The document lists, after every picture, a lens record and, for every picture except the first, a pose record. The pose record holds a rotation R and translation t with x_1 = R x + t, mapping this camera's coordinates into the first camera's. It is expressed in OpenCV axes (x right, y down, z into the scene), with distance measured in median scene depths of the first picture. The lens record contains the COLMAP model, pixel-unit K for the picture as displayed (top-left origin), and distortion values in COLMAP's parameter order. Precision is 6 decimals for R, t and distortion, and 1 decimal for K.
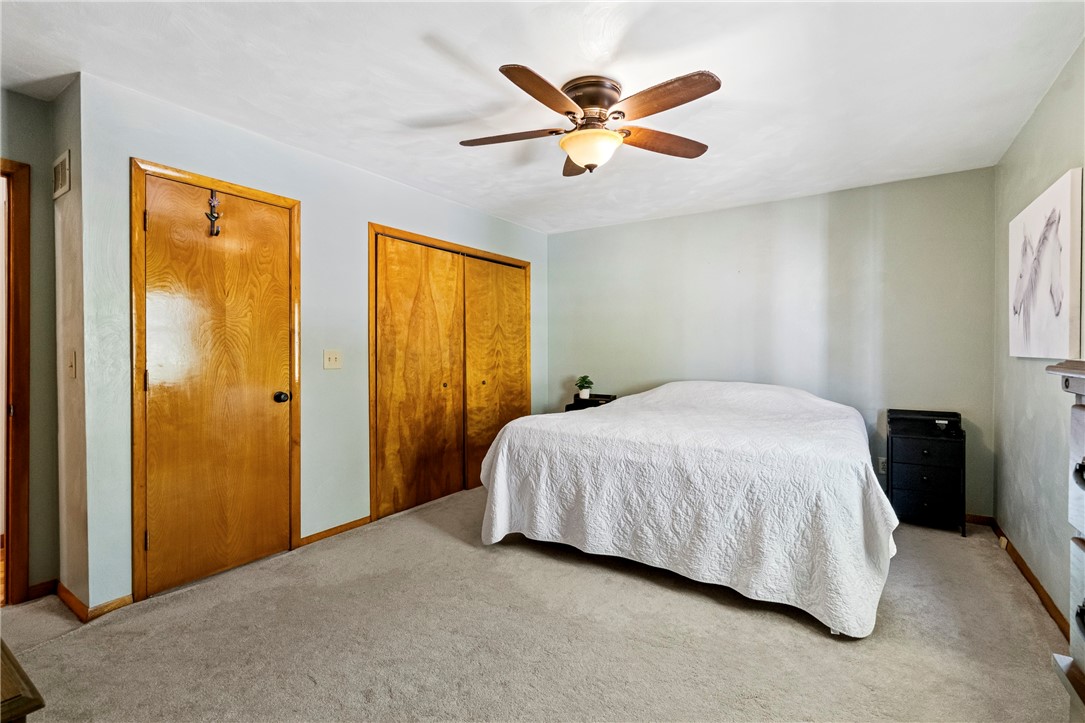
lens RADIAL K [[501.1, 0, 541.8], [0, 501.1, 358.2], [0, 0, 1]] dist [-0.003228, -0.000639]
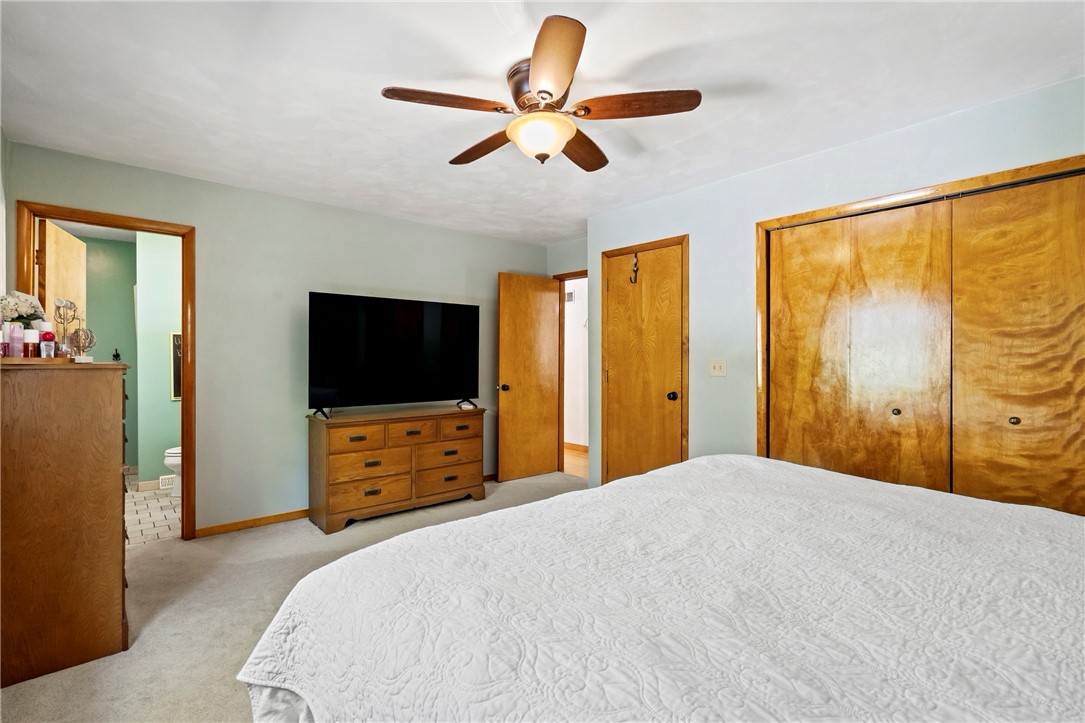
lens RADIAL K [[501.1, 0, 541.8], [0, 501.1, 358.6], [0, 0, 1]] dist [-0.003228, -0.000639]
pose [[-0.248879, -0.000698, -0.968534, 0.645441], [-0.014242, 0.999894, 0.002939, -0.012738], [0.968430, 0.014525, -0.248863, 0.815670]]
